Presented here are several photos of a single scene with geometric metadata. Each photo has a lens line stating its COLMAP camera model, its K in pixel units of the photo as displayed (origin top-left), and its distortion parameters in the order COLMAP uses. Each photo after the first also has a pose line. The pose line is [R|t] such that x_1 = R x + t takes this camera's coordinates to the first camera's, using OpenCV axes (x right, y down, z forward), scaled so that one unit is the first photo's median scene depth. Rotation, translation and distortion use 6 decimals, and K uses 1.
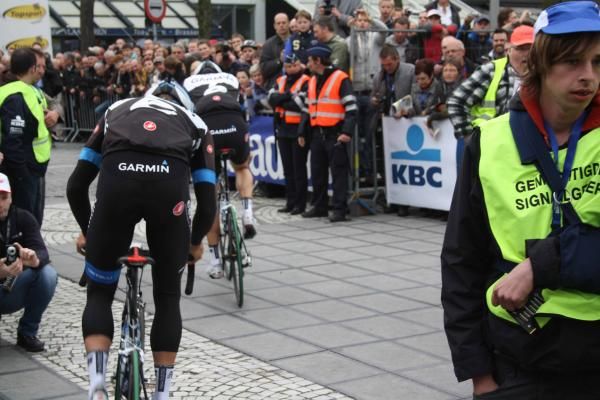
lens RADIAL K [[1003.0, 0, 300.0], [0, 1003.0, 200.0], [0, 0, 1]] dist [0.053976, 0.138391]
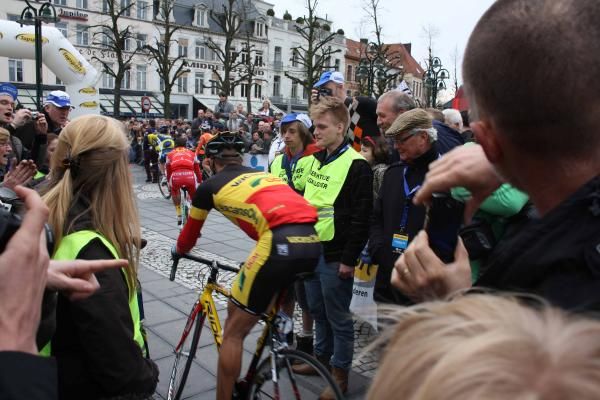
lens RADIAL K [[553.2, 0, 300.0], [0, 553.2, 200.0], [0, 0, 1]] dist [-0.151935, 0.186879]
pose [[0.985592, 0.018858, 0.168083, -0.000432], [-0.018079, 0.999818, -0.006160, 0.031394], [-0.168169, 0.003033, 0.985754, -0.304086]]
